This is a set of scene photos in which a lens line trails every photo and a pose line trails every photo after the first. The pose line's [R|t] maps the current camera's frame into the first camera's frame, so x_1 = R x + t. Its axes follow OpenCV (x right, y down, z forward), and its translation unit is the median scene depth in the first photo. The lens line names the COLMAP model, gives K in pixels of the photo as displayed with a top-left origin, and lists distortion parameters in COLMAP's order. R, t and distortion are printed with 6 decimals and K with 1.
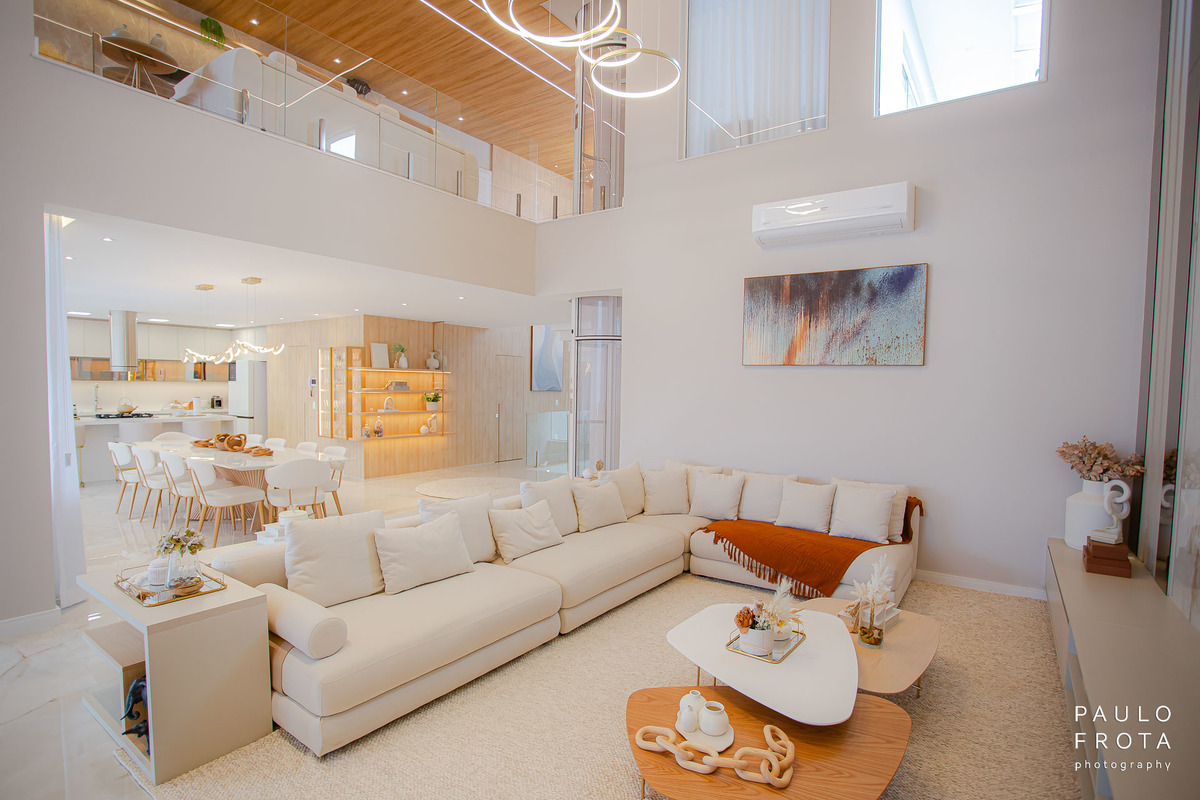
lens RADIAL K [[595.6, 0, 592.7], [0, 595.6, 417.9], [0, 0, 1]] dist [-0.069227, 0.028542]
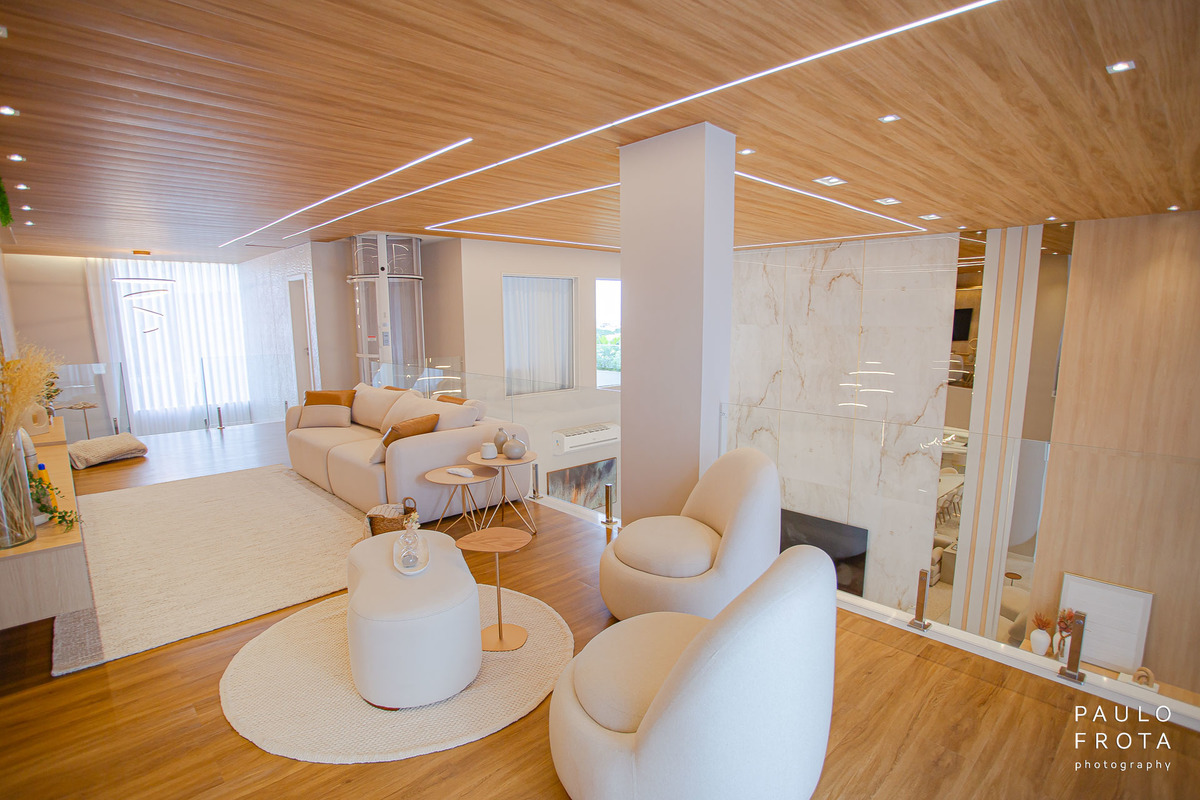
lens RADIAL K [[608.7, 0, 598.4], [0, 608.7, 417.4], [0, 0, 1]] dist [-0.083799, 0.044228]
pose [[0.188804, -0.179898, 0.965396, -1.549325], [0.062163, 0.983295, 0.171076, -0.769651], [-0.980045, 0.027713, 0.196833, 0.573560]]
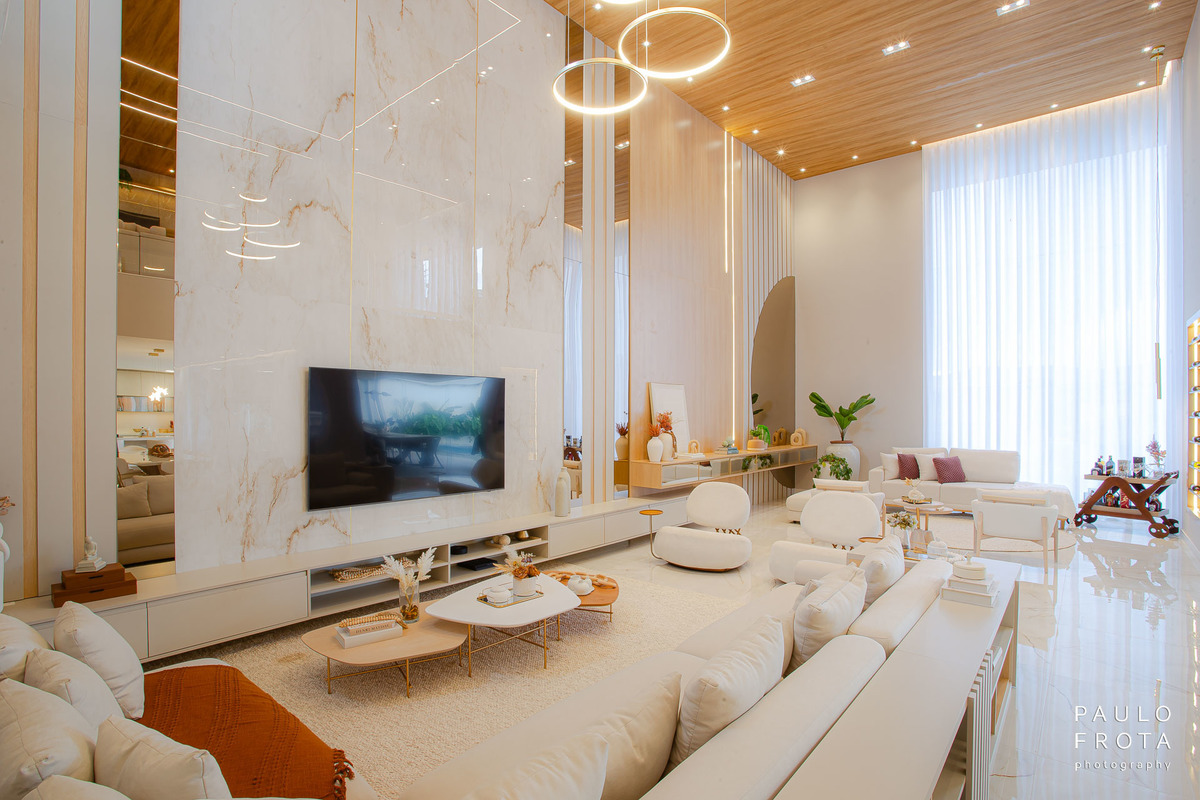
lens RADIAL K [[595.6, 0, 592.7], [0, 595.6, 417.9], [0, 0, 1]] dist [-0.069227, 0.028542]
pose [[-0.995929, -0.020660, 0.087738, -0.003688], [-0.015135, 0.997887, 0.063184, -0.076112], [-0.088858, 0.061599, -0.994138, 1.329805]]
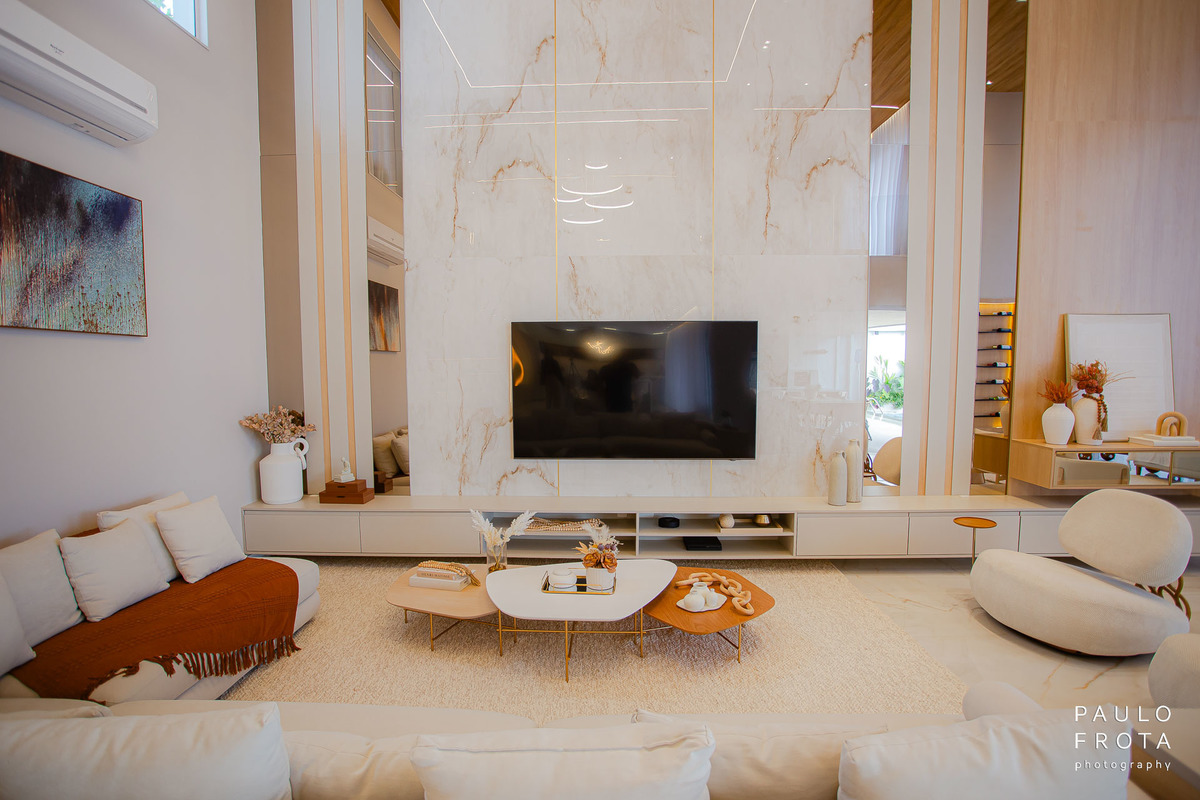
lens RADIAL K [[595.6, 0, 592.7], [0, 595.6, 417.9], [0, 0, 1]] dist [-0.069227, 0.028542]
pose [[-0.557202, -0.084860, 0.826030, -0.369939], [0.039523, 0.990927, 0.128461, -0.055661], [-0.829436, 0.104226, -0.548792, 0.898247]]
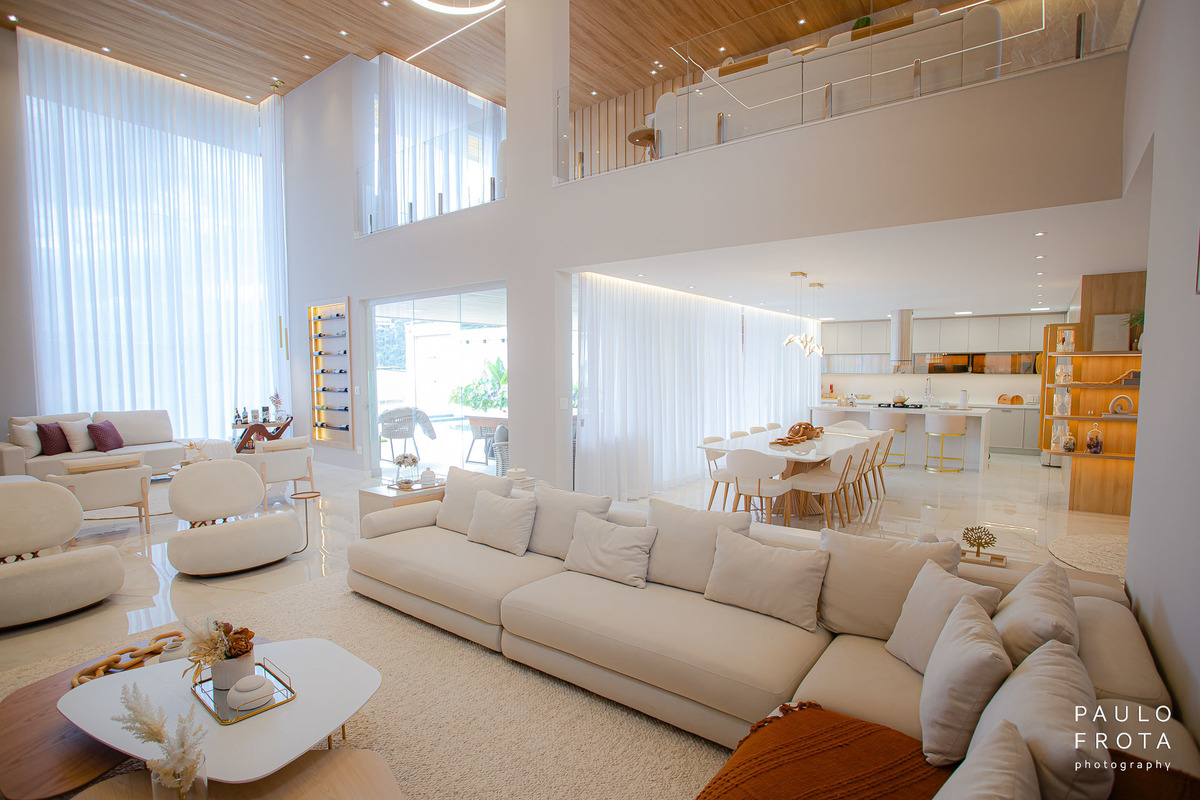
lens RADIAL K [[595.6, 0, 592.7], [0, 595.6, 417.9], [0, 0, 1]] dist [-0.069227, 0.028542]
pose [[-0.036012, 0.061640, -0.997449, 0.588054], [-0.052169, 0.996619, 0.063472, -0.038655], [0.997989, 0.054321, -0.032675, 0.832869]]
